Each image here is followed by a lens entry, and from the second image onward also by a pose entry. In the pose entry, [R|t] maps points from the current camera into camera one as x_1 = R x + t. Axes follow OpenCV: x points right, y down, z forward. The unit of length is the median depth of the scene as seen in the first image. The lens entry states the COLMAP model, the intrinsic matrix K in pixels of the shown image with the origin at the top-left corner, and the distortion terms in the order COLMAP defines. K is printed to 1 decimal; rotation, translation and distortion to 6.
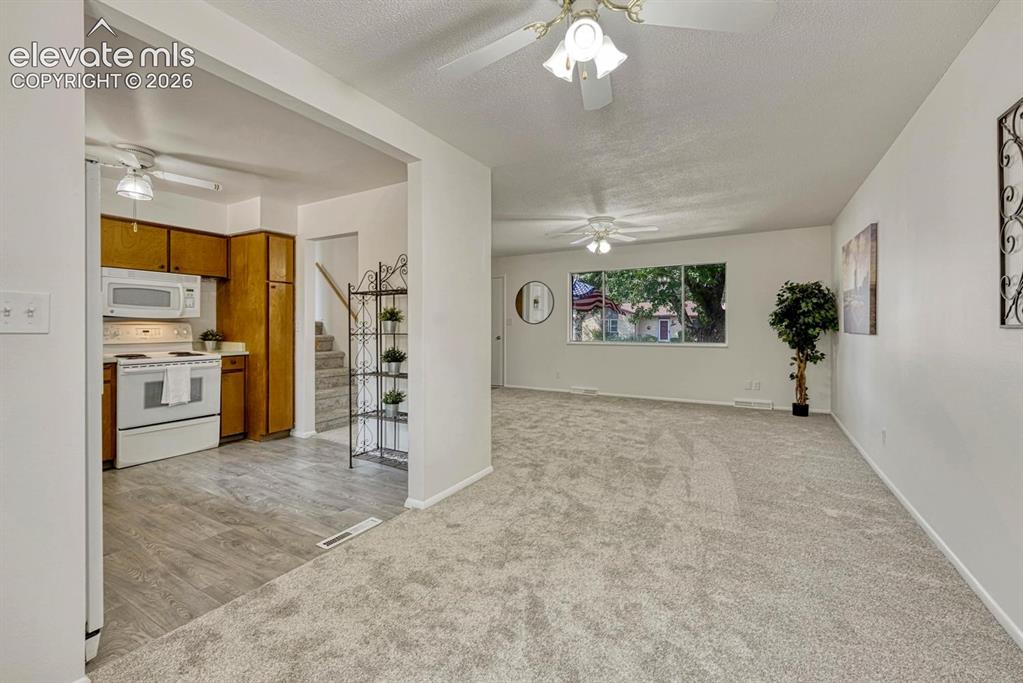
lens RADIAL K [[424.8, 0, 506.6], [0, 424.8, 324.6], [0, 0, 1]] dist [-0.013350, 0.003105]
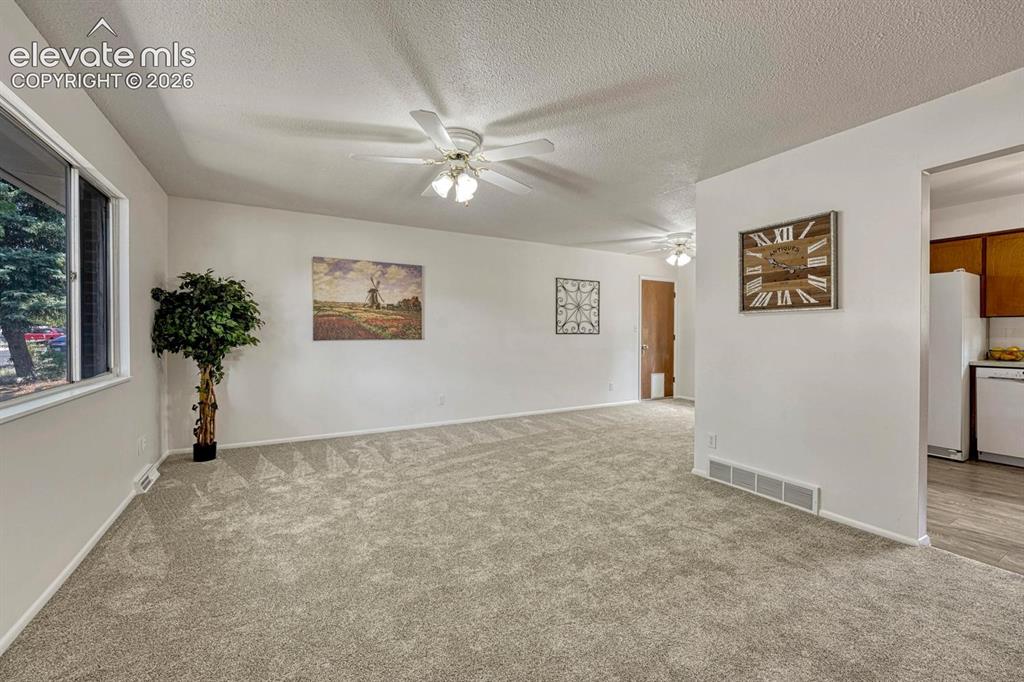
lens RADIAL K [[425.2, 0, 501.2], [0, 425.2, 332.7], [0, 0, 1]] dist [-0.013350, 0.003105]
pose [[-0.861702, 0.001383, 0.507414, -0.133609], [0.000827, 0.999999, -0.001321, 0.002070], [-0.507415, -0.000718, -0.861702, 1.796163]]
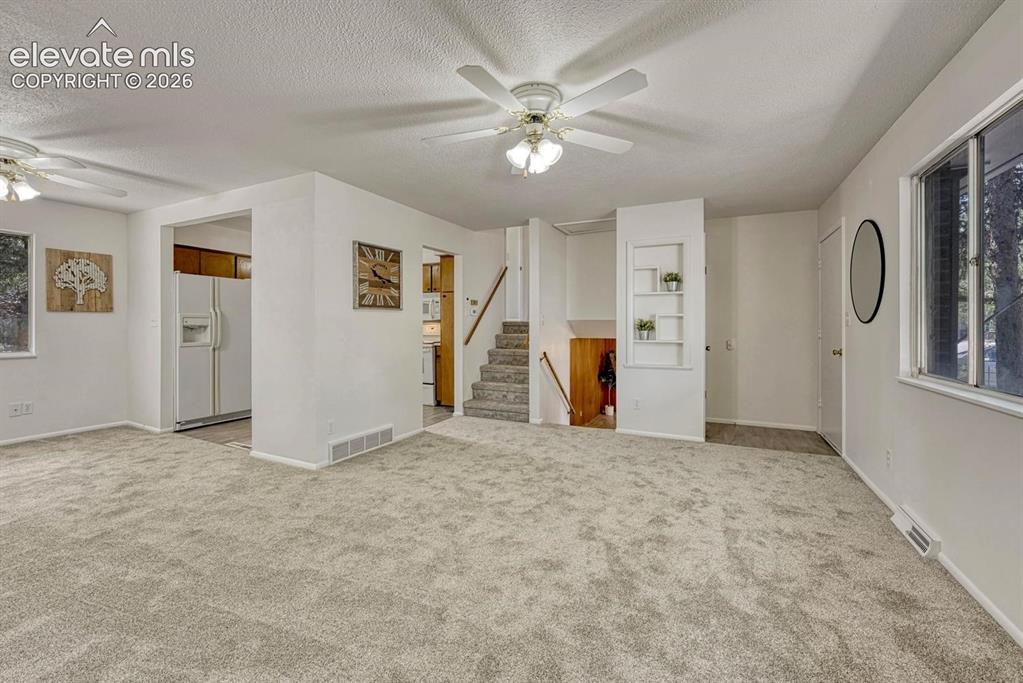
lens RADIAL K [[424.8, 0, 509.7], [0, 424.8, 322.3], [0, 0, 1]] dist [-0.013350, 0.003105]
pose [[0.071555, -0.005137, -0.997423, 0.843377], [0.000302, 0.999987, -0.005129, 0.000285], [0.997437, 0.000066, 0.071555, 1.170693]]
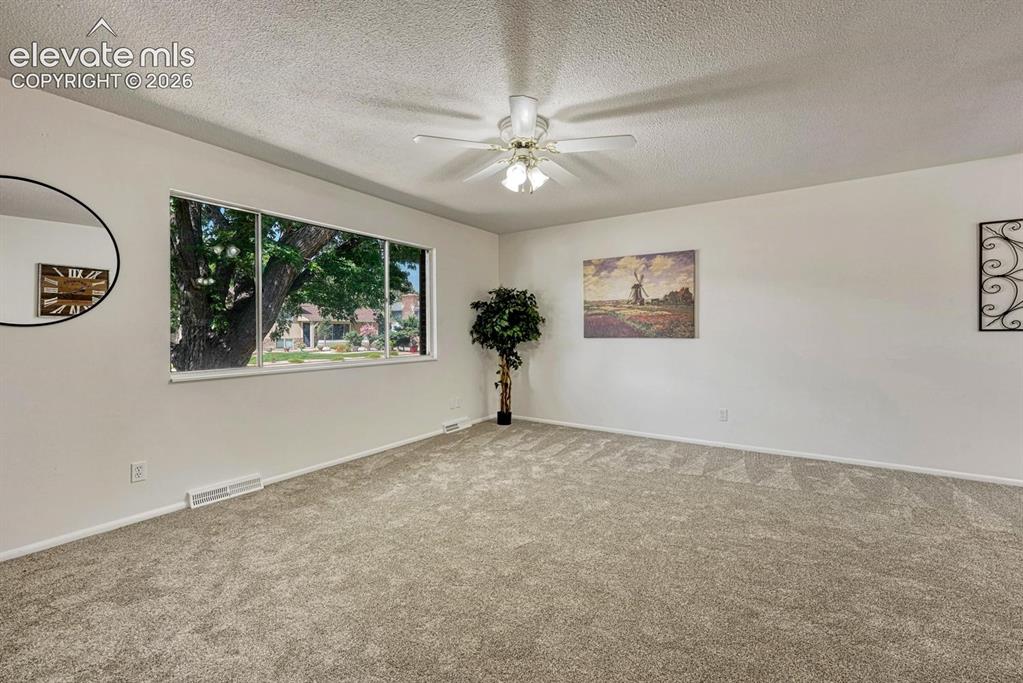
lens RADIAL K [[424.8, 0, 510.2], [0, 424.8, 337.4], [0, 0, 1]] dist [-0.013350, 0.003105]
pose [[0.069135, -0.011584, 0.997540, -0.374724], [0.003959, 0.999928, 0.011337, 0.004864], [-0.997599, 0.003165, 0.069176, 1.211332]]
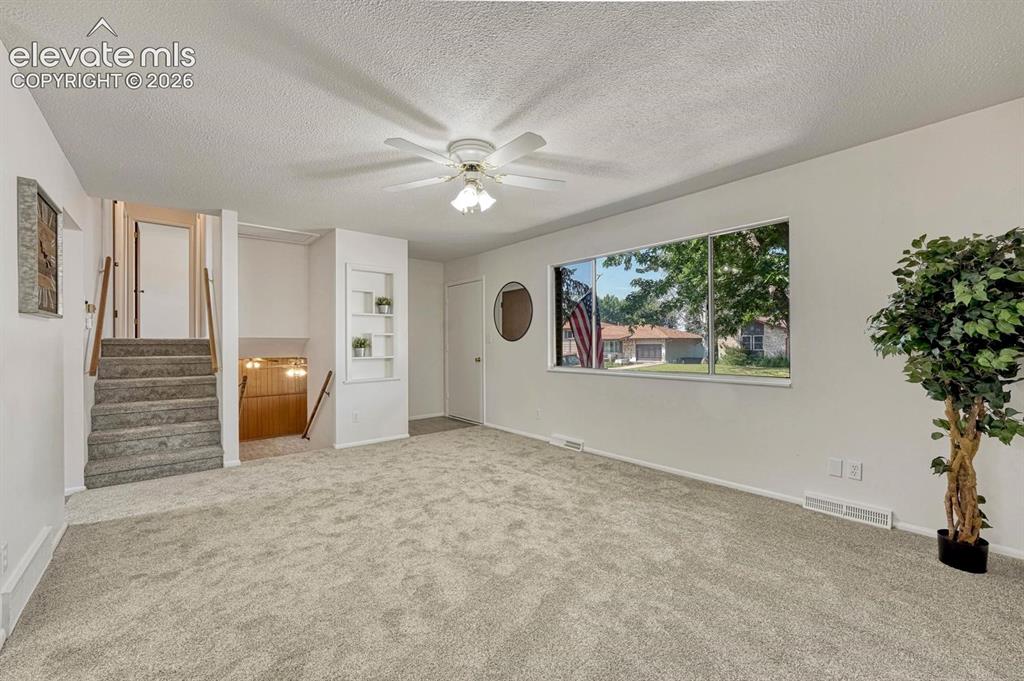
lens RADIAL K [[403.7, 0, 519.0], [0, 403.7, 341.9], [0, 0, 1]] dist [-0.016866, 0.002117]
pose [[0.944814, -0.002512, -0.327597, 0.552289], [0.002633, 0.999997, -0.000076, 0.000211], [0.327596, -0.000791, 0.944818, 0.660730]]
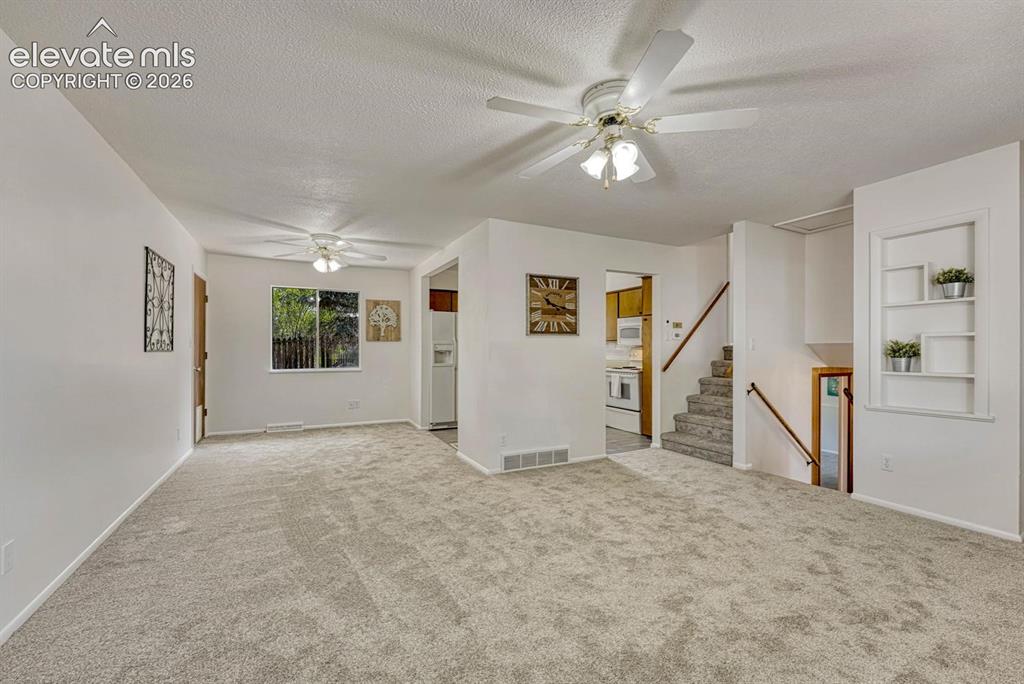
lens RADIAL K [[425.2, 0, 514.6], [0, 425.2, 347.4], [0, 0, 1]] dist [-0.013350, 0.003105]
pose [[-0.533995, -0.004270, -0.845477, 0.773452], [0.001083, 0.999983, -0.005734, 0.000757], [0.845487, -0.003977, -0.533981, 1.422807]]
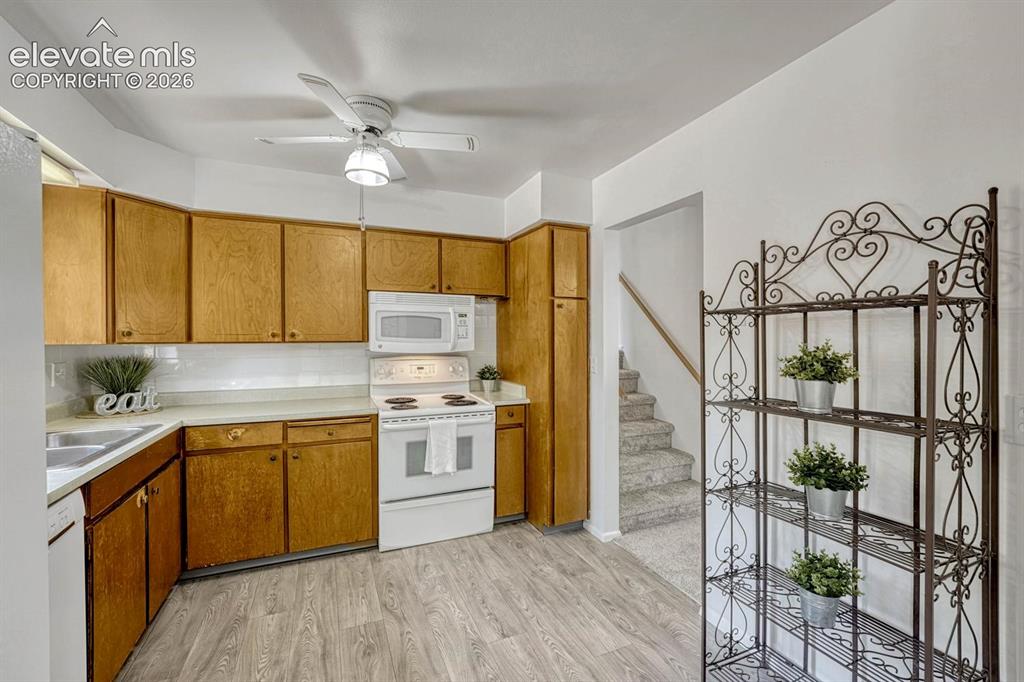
lens RADIAL K [[425.2, 0, 509.8], [0, 425.2, 343.7], [0, 0, 1]] dist [-0.013350, 0.003105]
pose [[0.803058, 0.004329, -0.595885, -0.212853], [0.005383, 0.999880, 0.014518, -0.038764], [0.595876, -0.014867, 0.802939, 0.409569]]
